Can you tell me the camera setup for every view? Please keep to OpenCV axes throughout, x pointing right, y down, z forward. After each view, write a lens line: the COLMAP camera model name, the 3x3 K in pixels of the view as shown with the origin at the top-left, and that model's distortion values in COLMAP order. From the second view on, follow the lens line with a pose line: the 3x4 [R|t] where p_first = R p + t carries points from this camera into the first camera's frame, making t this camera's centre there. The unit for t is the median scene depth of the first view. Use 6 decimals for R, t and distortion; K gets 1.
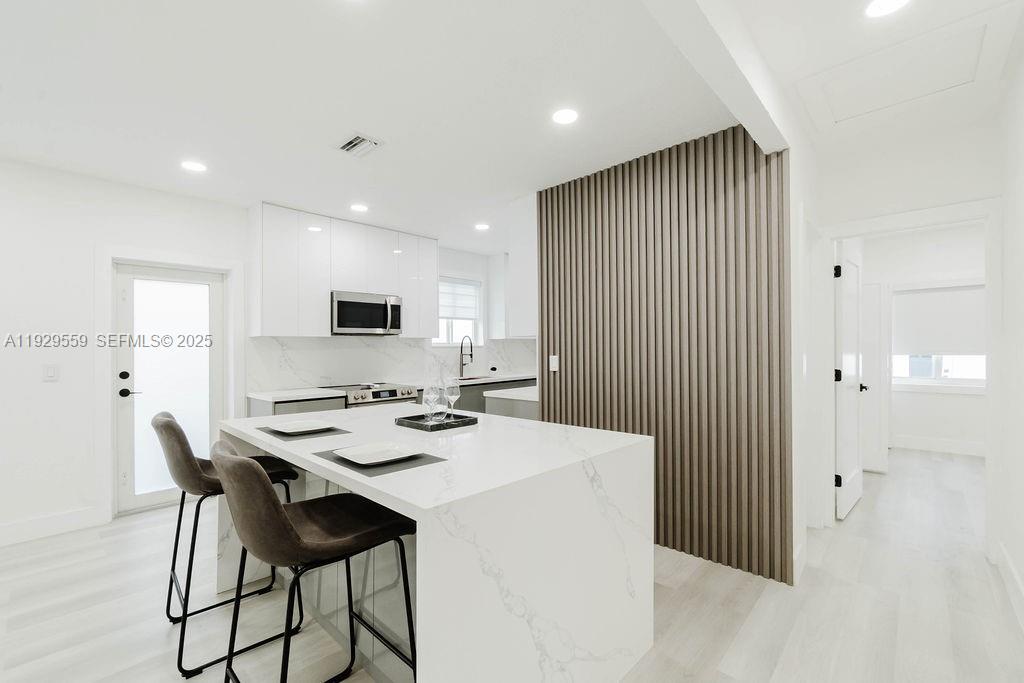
lens RADIAL K [[441.4, 0, 511.5], [0, 441.4, 349.3], [0, 0, 1]] dist [-0.001643, -0.000080]
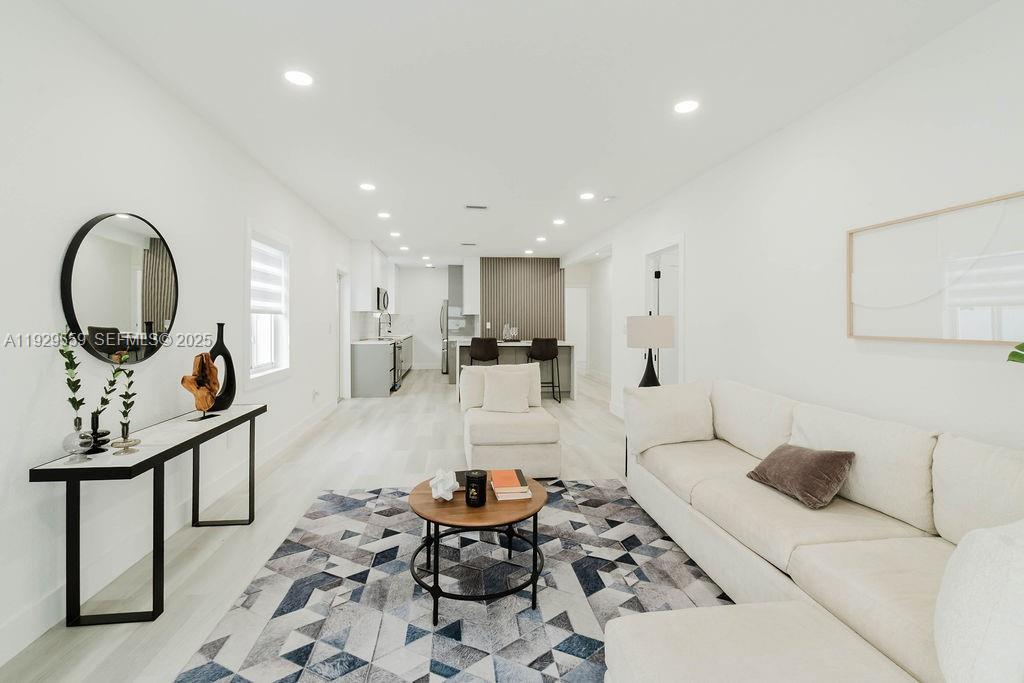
lens RADIAL K [[445.6, 0, 510.6], [0, 445.6, 321.3], [0, 0, 1]] dist [-0.003290, -0.000186]
pose [[0.627490, 0.013526, 0.778507, -1.581690], [-0.011843, 0.999899, -0.007827, 0.020820], [-0.778535, -0.004309, 0.627587, -0.628777]]
